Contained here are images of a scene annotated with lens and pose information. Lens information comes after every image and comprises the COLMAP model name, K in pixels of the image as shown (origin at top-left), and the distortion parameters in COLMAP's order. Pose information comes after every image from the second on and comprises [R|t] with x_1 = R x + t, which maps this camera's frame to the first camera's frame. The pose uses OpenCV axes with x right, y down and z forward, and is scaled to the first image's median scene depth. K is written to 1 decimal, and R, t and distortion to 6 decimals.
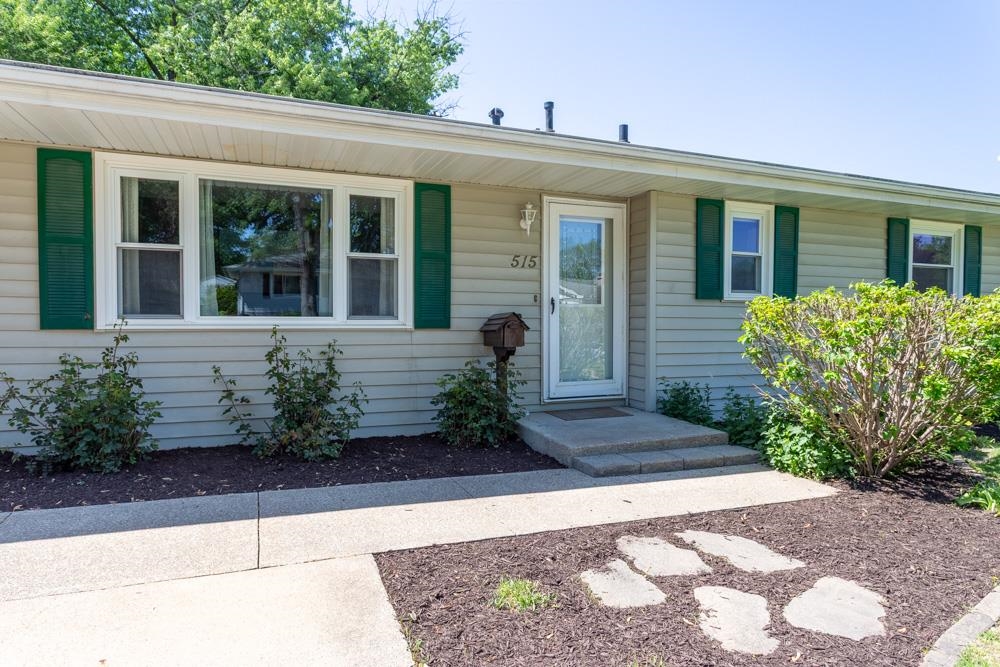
lens RADIAL K [[628.2, 0, 500.0], [0, 628.2, 333.5], [0, 0, 1]] dist [0.002059, -0.000023]
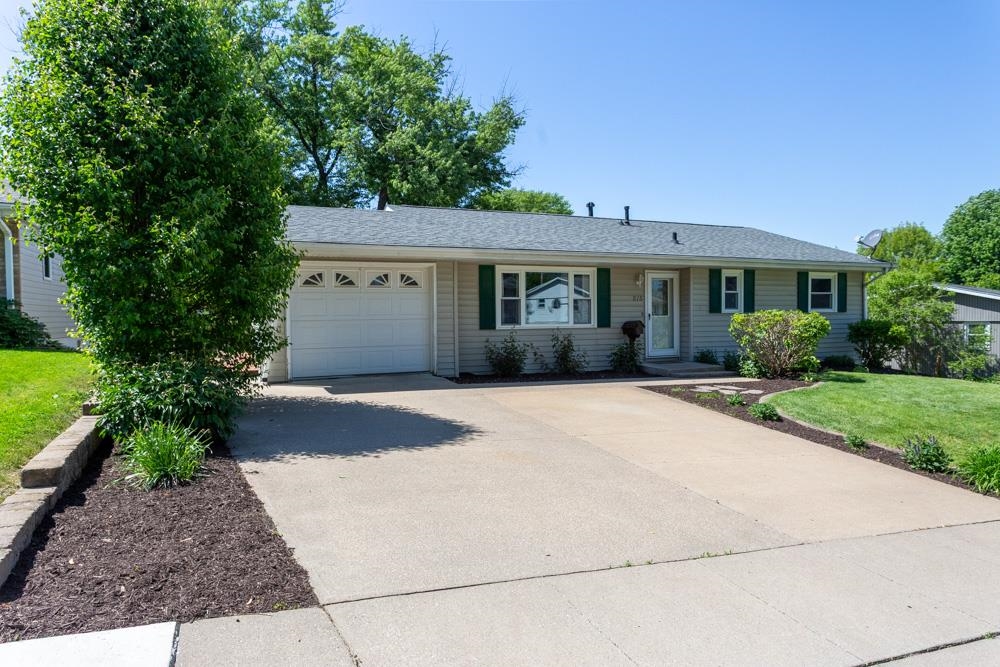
lens RADIAL K [[628.2, 0, 500.0], [0, 628.2, 333.5], [0, 0, 1]] dist [0.002059, -0.000023]
pose [[0.999766, -0.014743, 0.015837, -0.546458], [0.014634, 0.999868, 0.007022, -0.006827], [-0.015938, -0.006789, 0.999850, -1.426169]]
